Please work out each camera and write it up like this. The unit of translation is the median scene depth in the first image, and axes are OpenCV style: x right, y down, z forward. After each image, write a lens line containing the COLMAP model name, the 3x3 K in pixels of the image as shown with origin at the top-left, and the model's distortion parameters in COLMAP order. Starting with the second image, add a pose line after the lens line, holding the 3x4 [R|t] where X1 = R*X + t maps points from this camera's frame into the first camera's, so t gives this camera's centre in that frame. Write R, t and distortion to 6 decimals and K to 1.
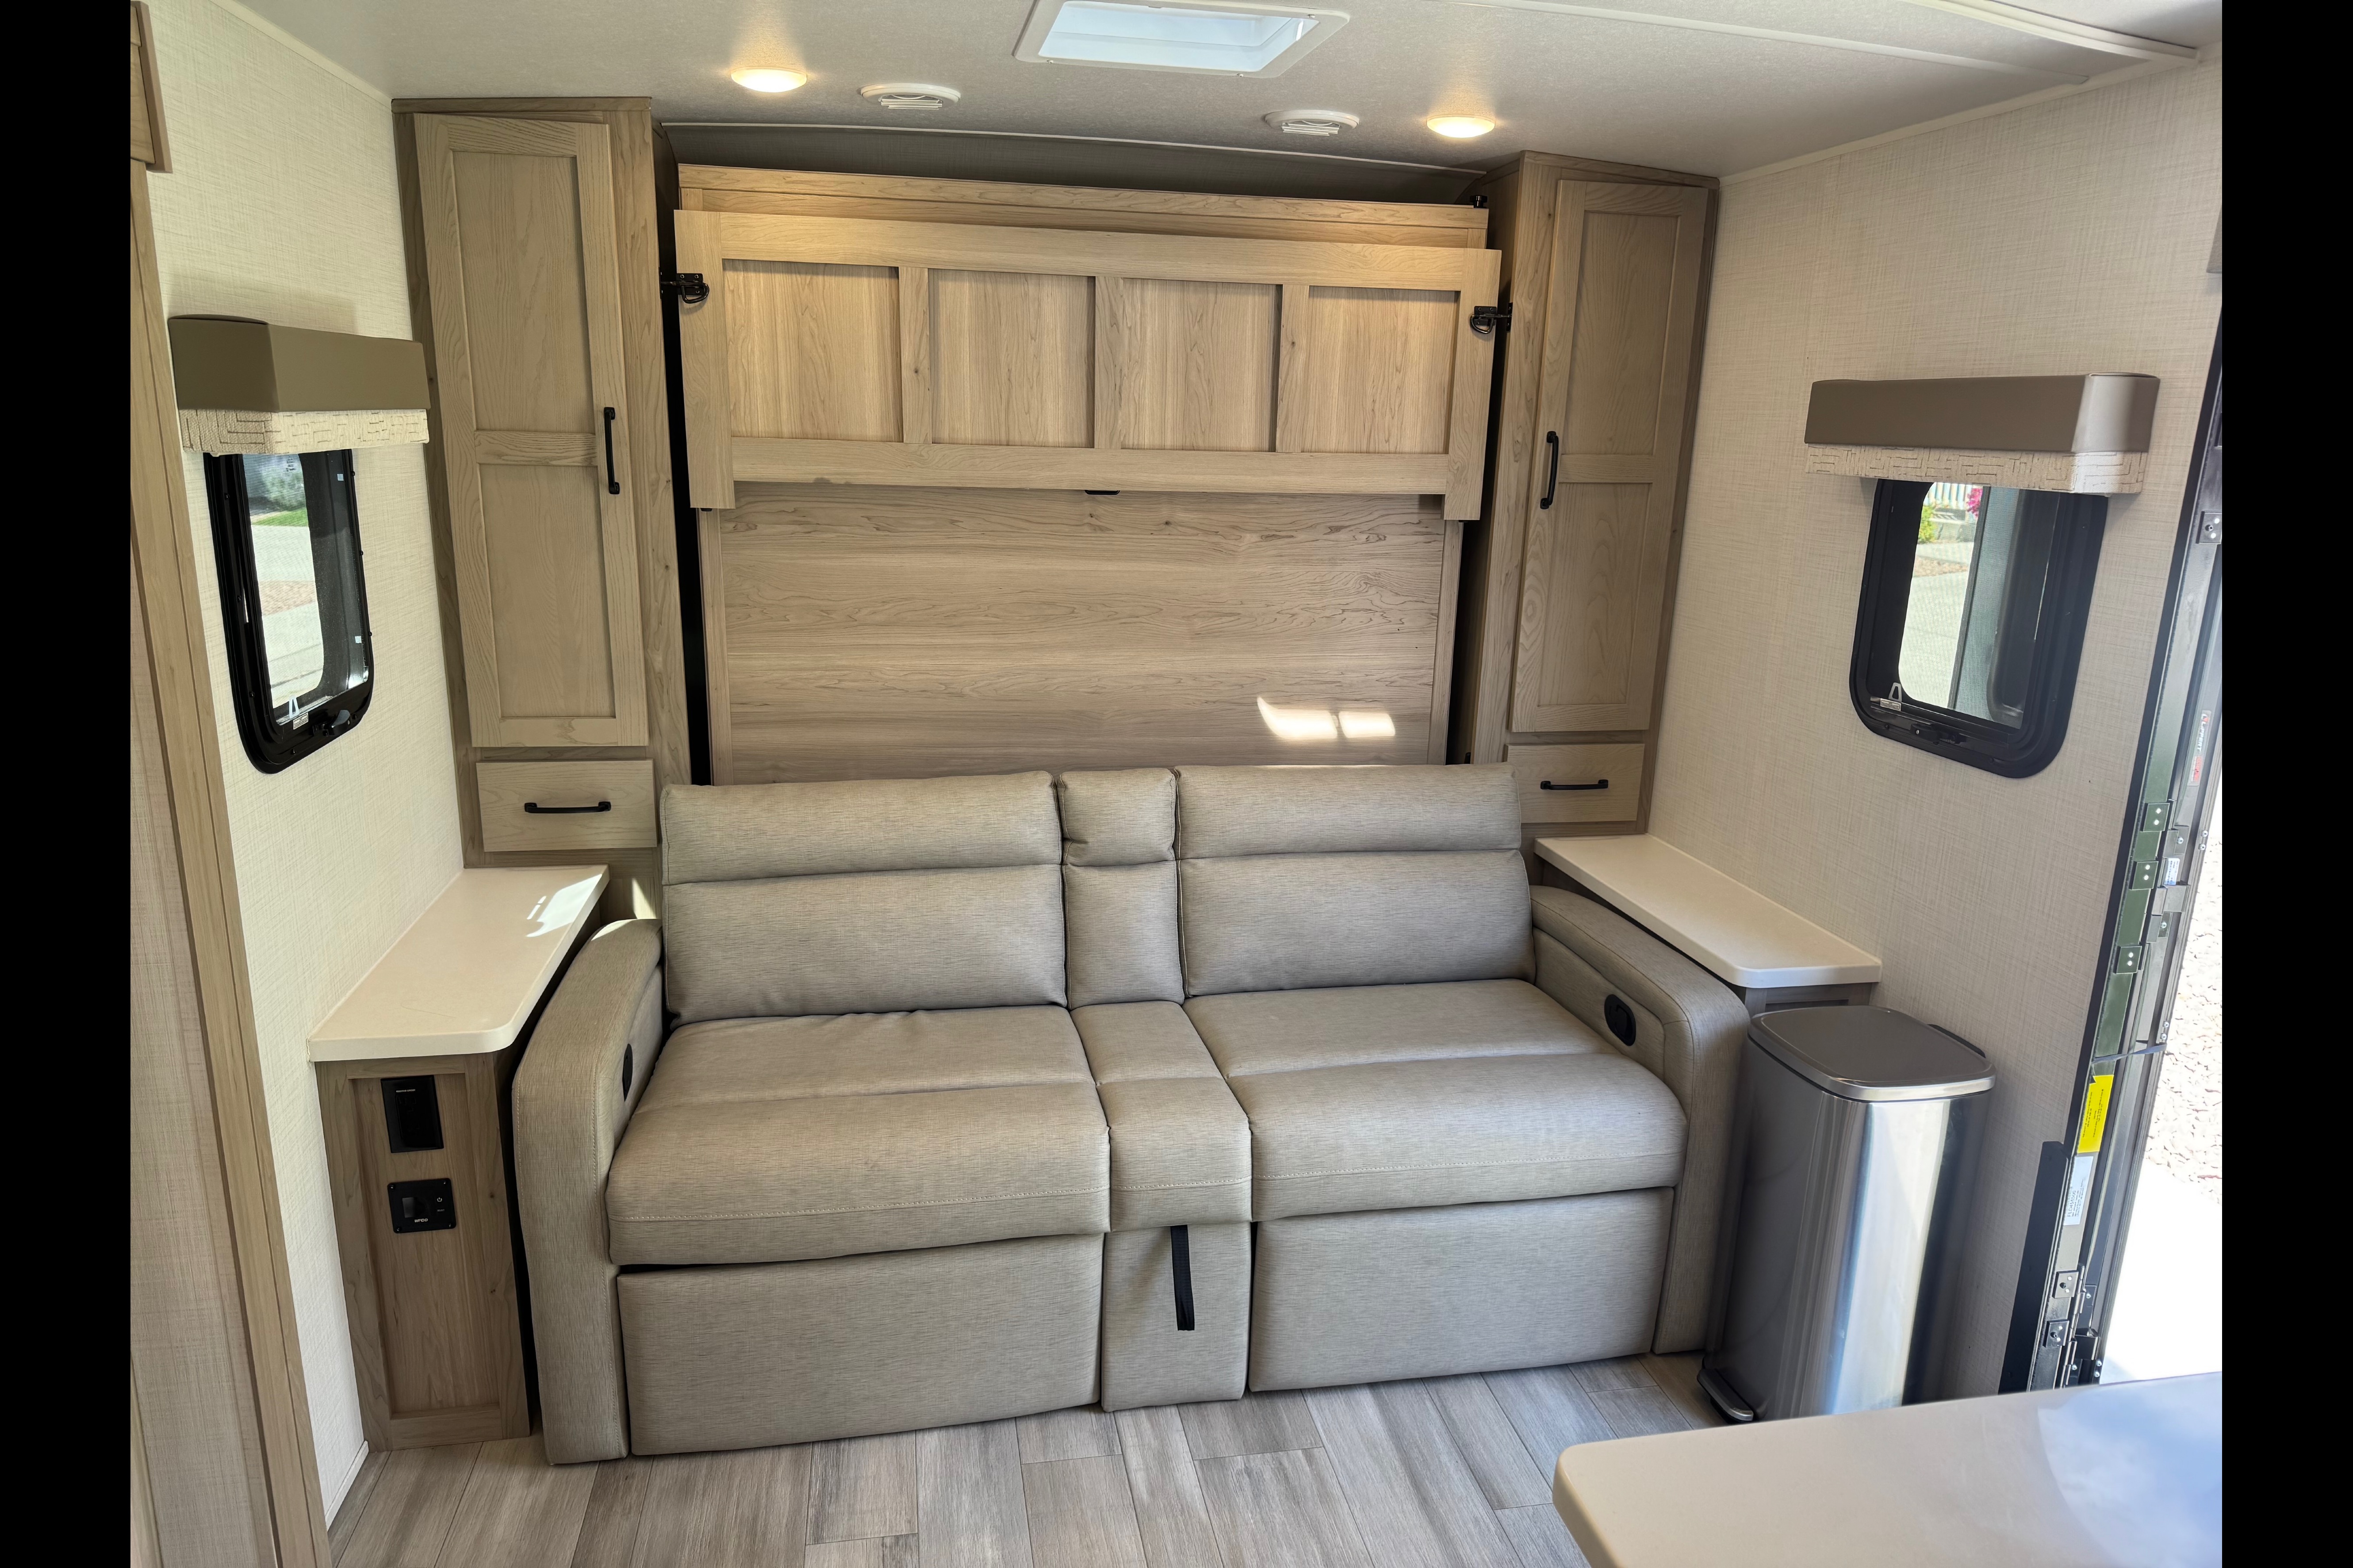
lens RADIAL K [[1485.2, 0, 1176.5], [0, 1485.2, 784.0], [0, 0, 1]] dist [0.071566, -0.101432]
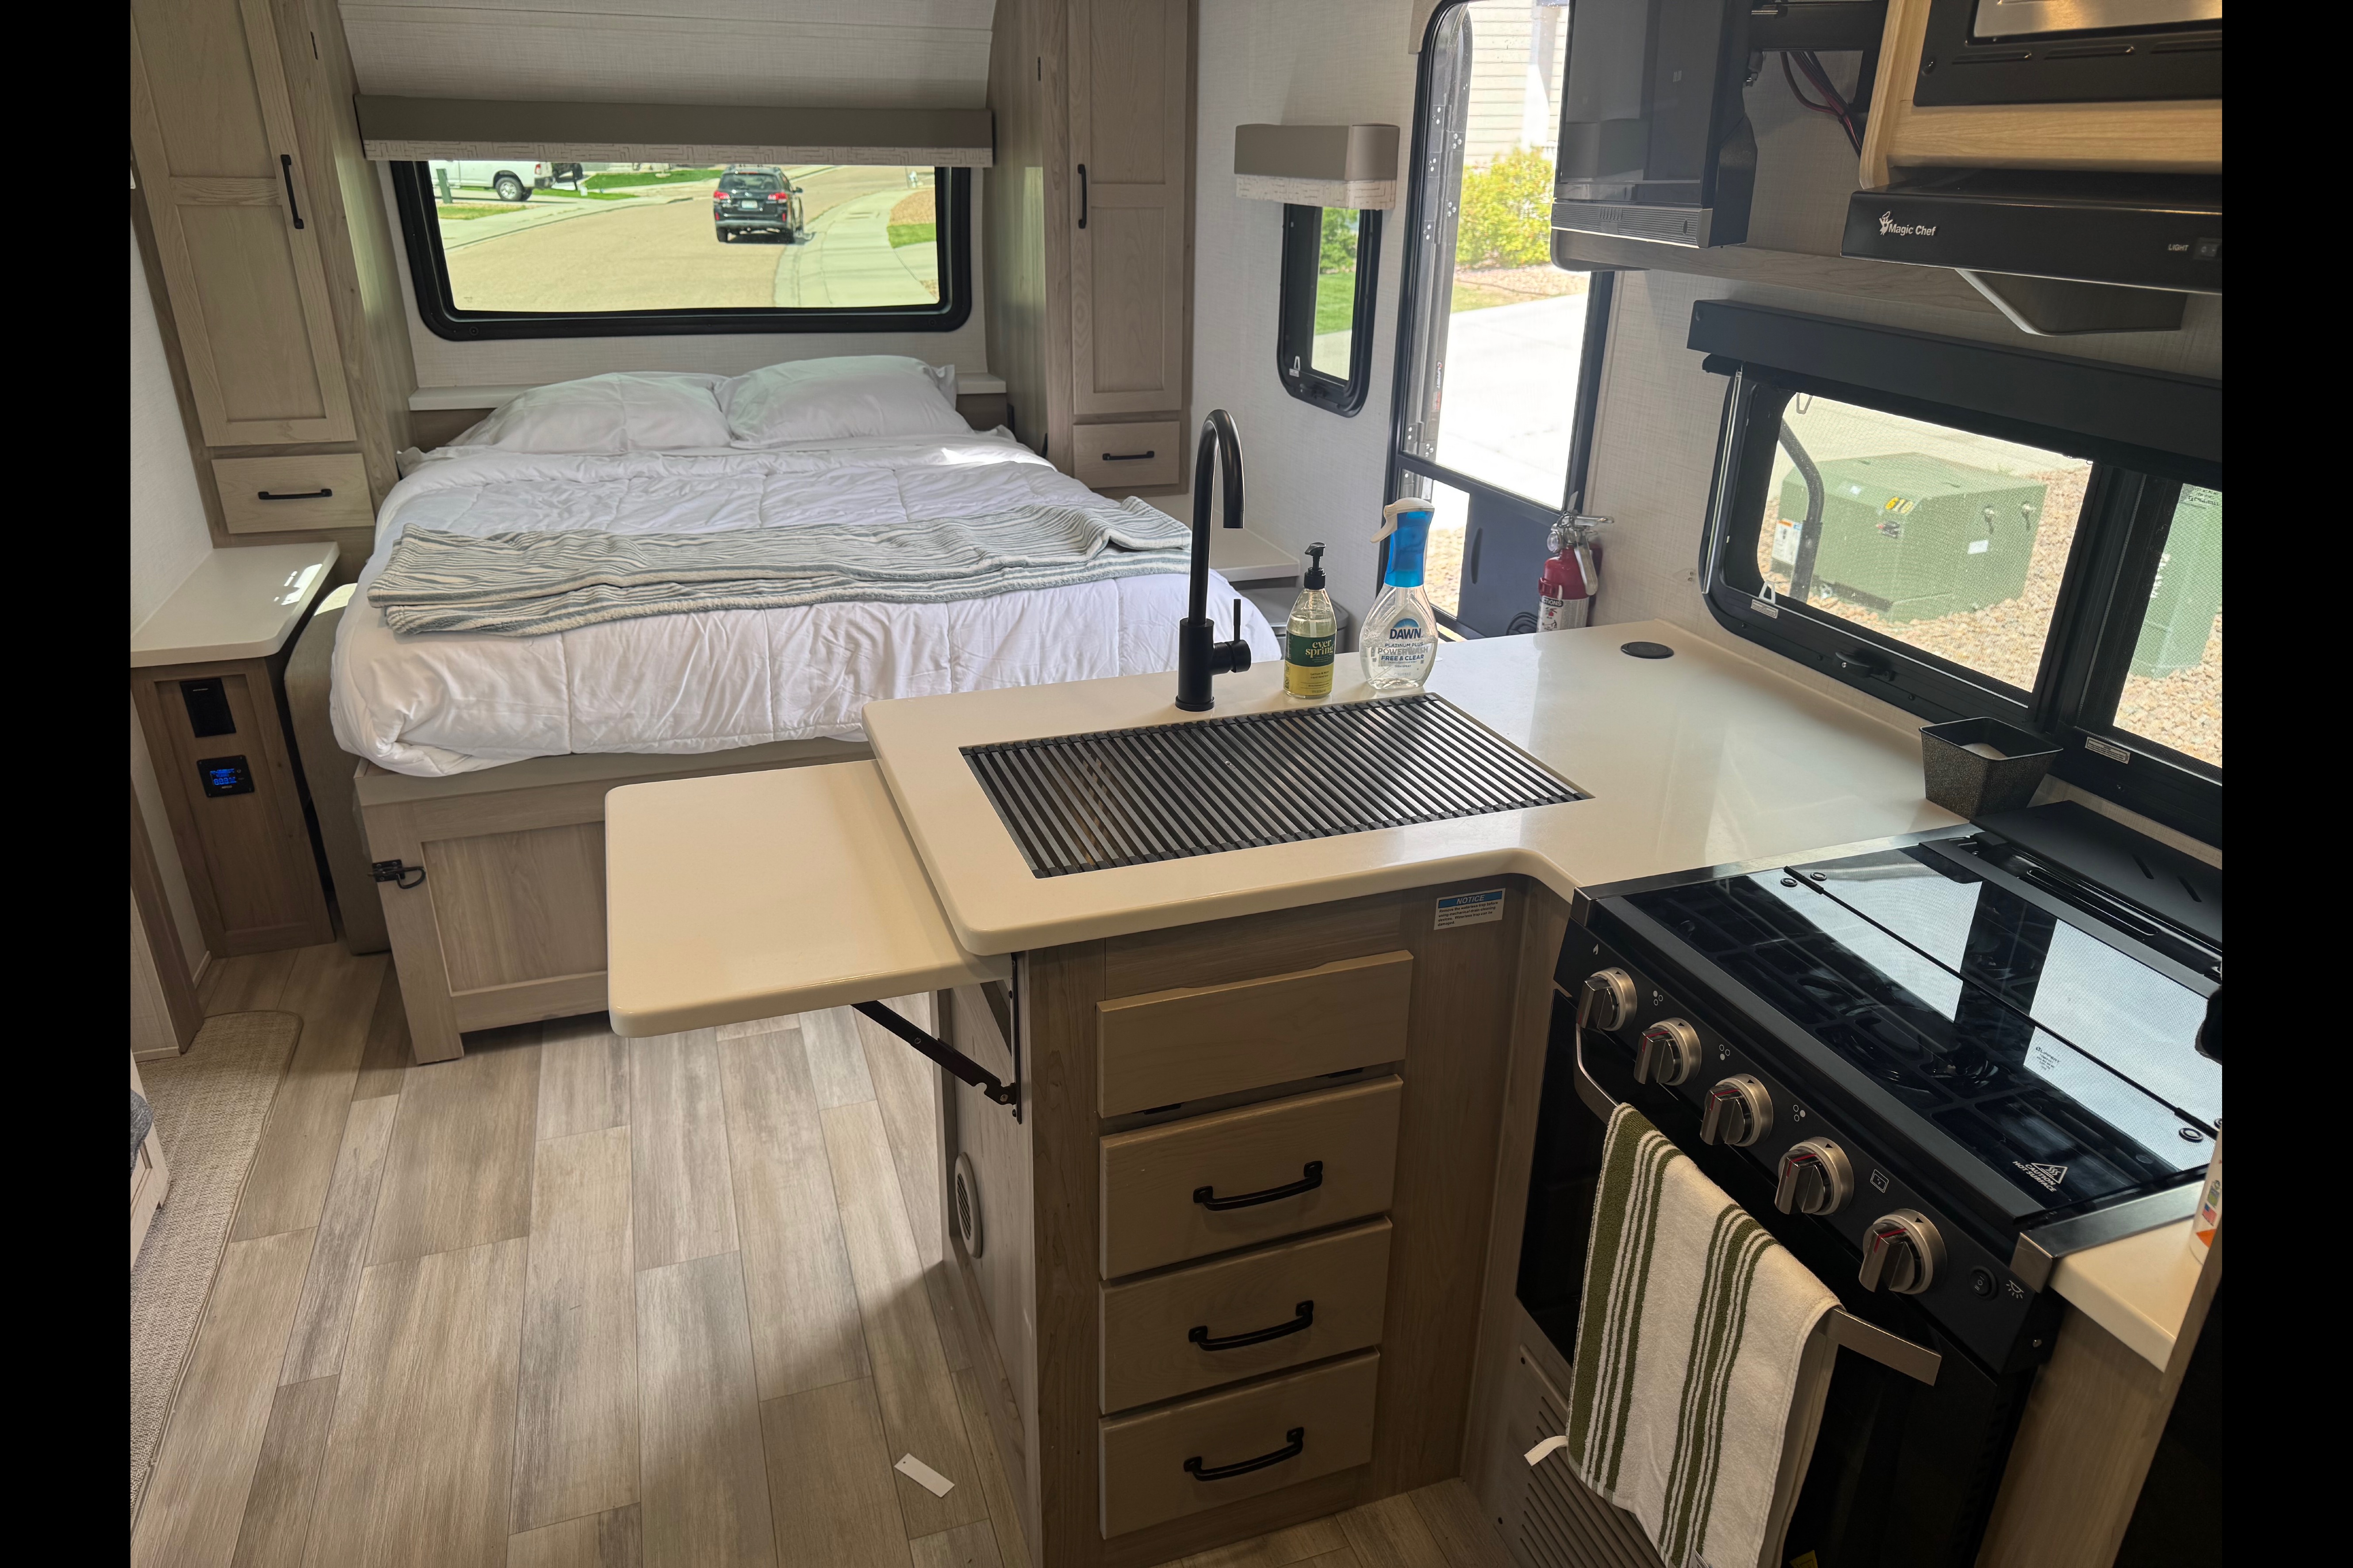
lens RADIAL K [[1494.7, 0, 1184.7], [0, 1494.7, 809.9], [0, 0, 1]] dist [0.083263, -0.105862]
pose [[0.989411, -0.067779, 0.128341, 0.140820], [0.044073, 0.982812, 0.179270, 0.079248], [-0.138286, -0.171715, 0.975393, -0.368077]]
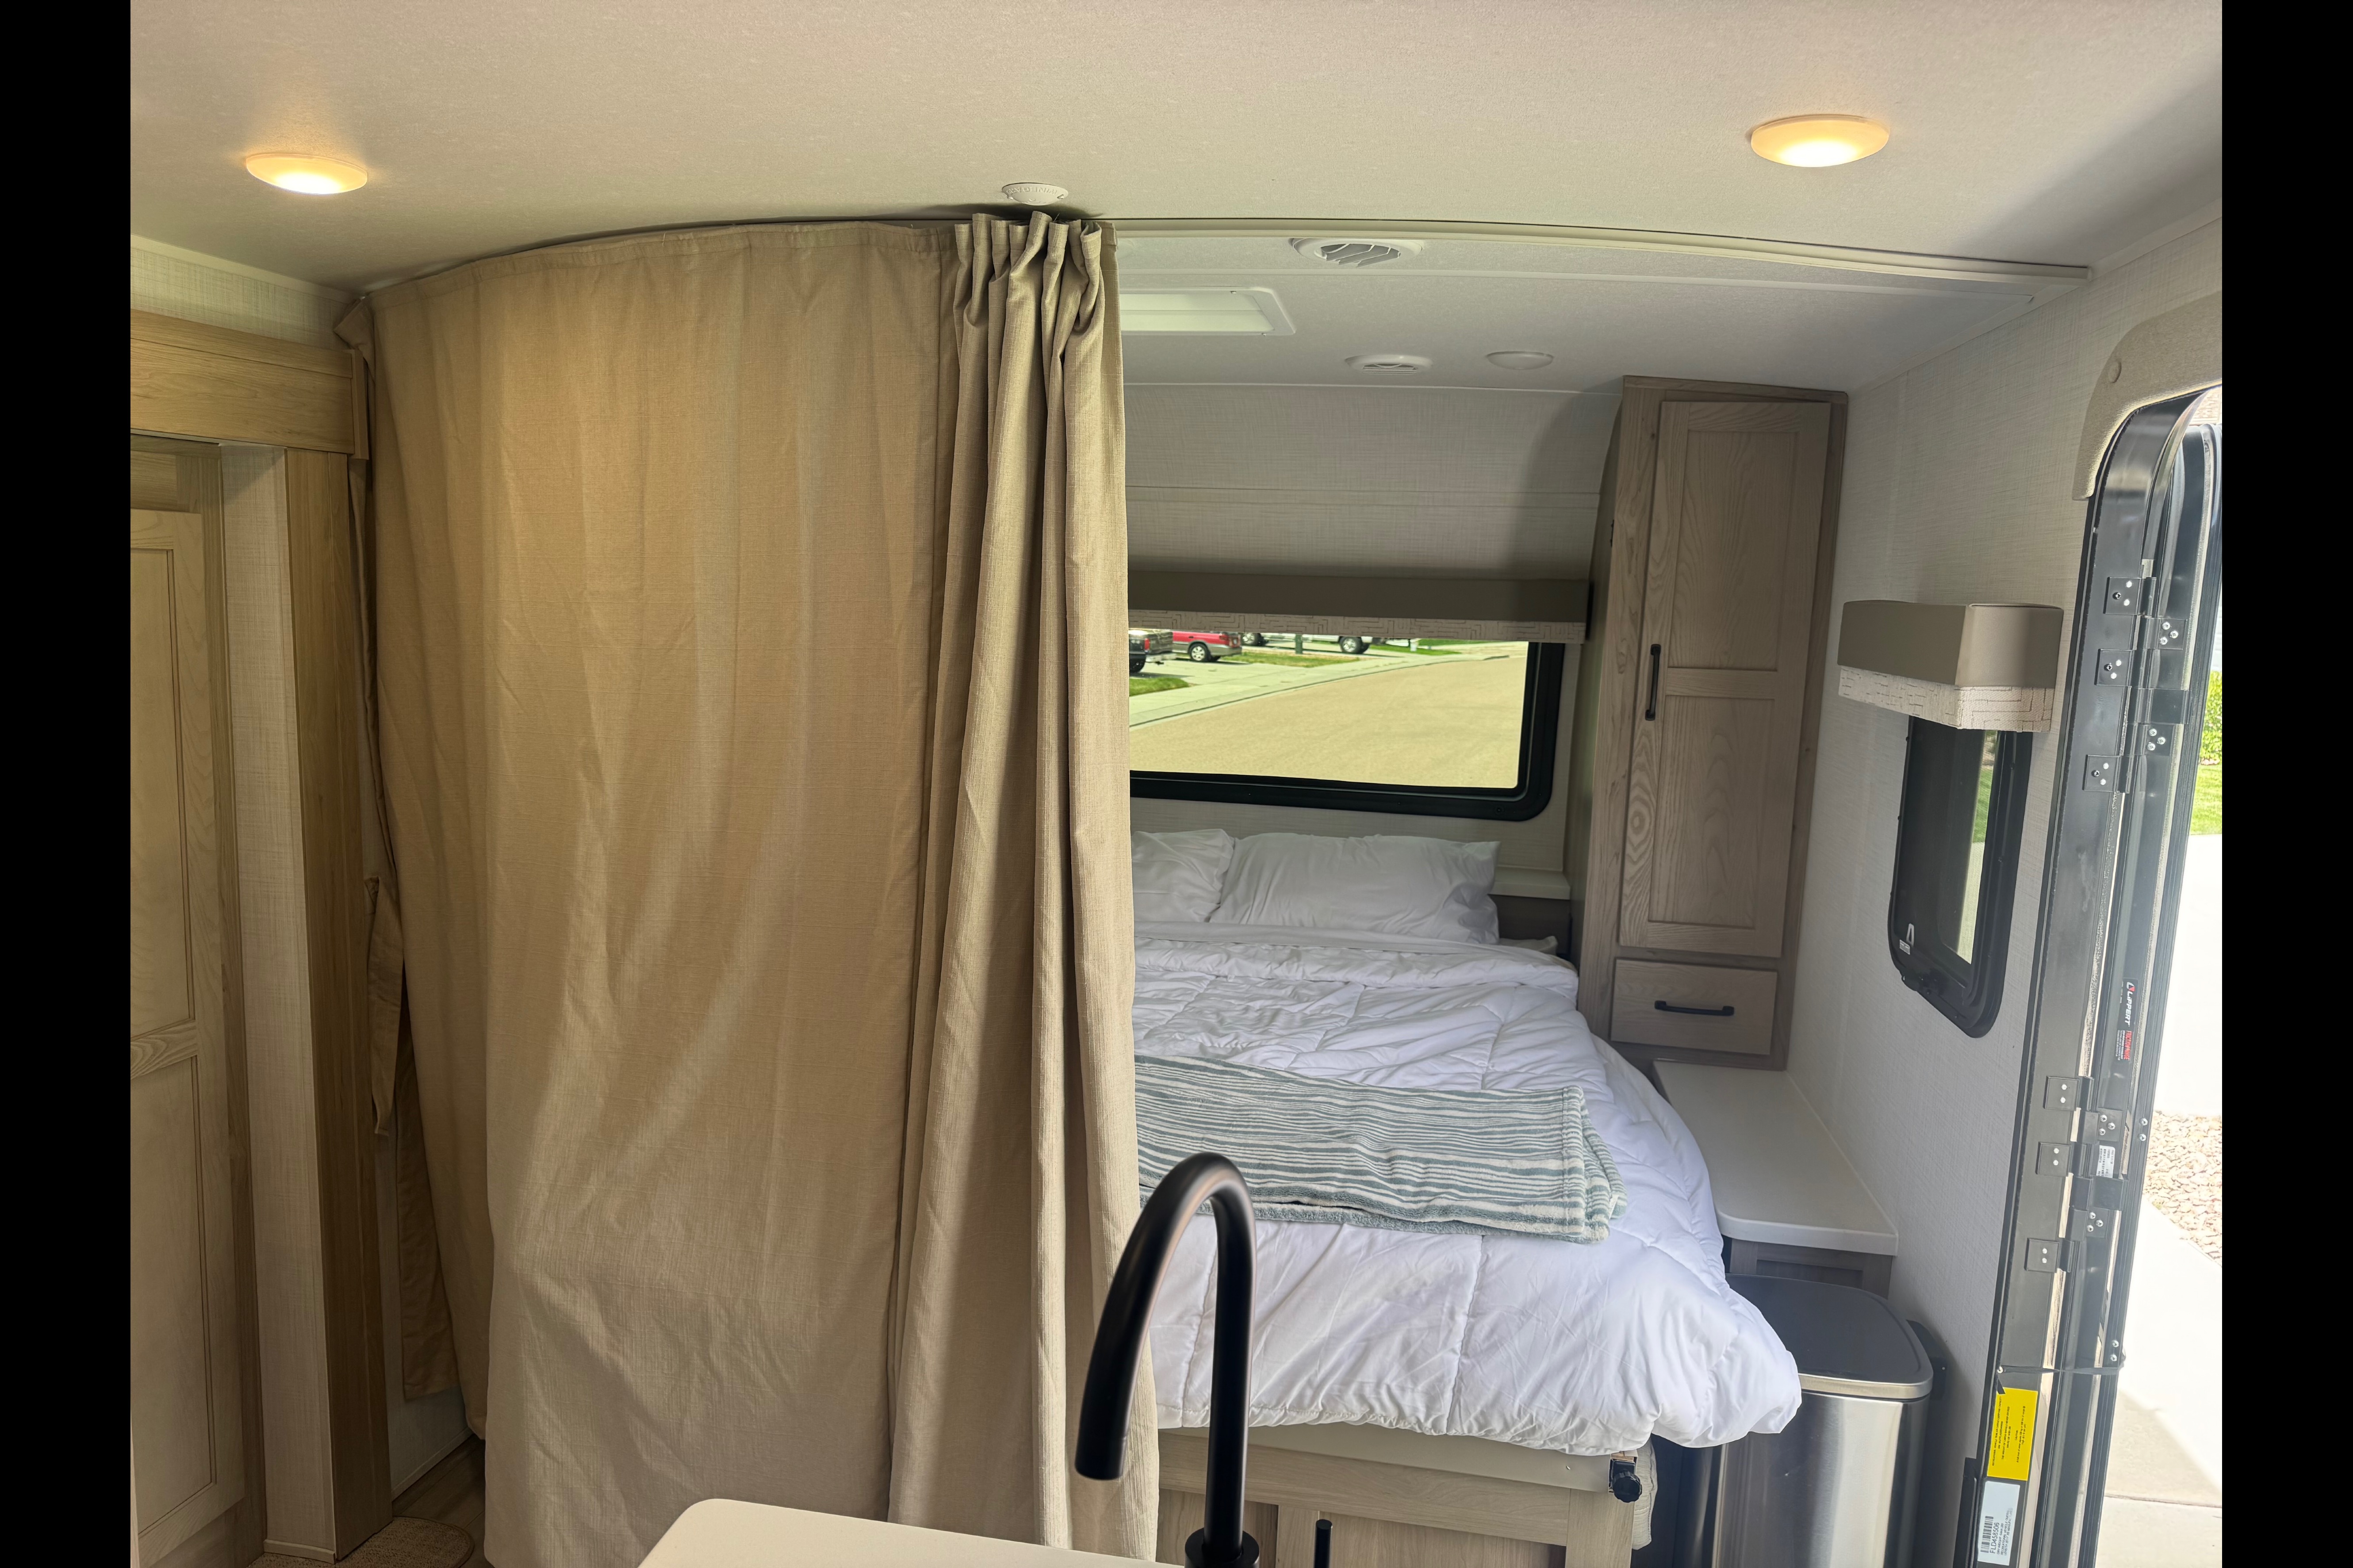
lens RADIAL K [[1485.2, 0, 1176.5], [0, 1485.2, 784.0], [0, 0, 1]] dist [0.071566, -0.101432]
pose [[0.921339, 0.058679, -0.384307, 0.356001], [-0.104813, 0.989431, -0.100205, -0.011961], [0.374365, 0.132603, 0.917751, -0.016300]]
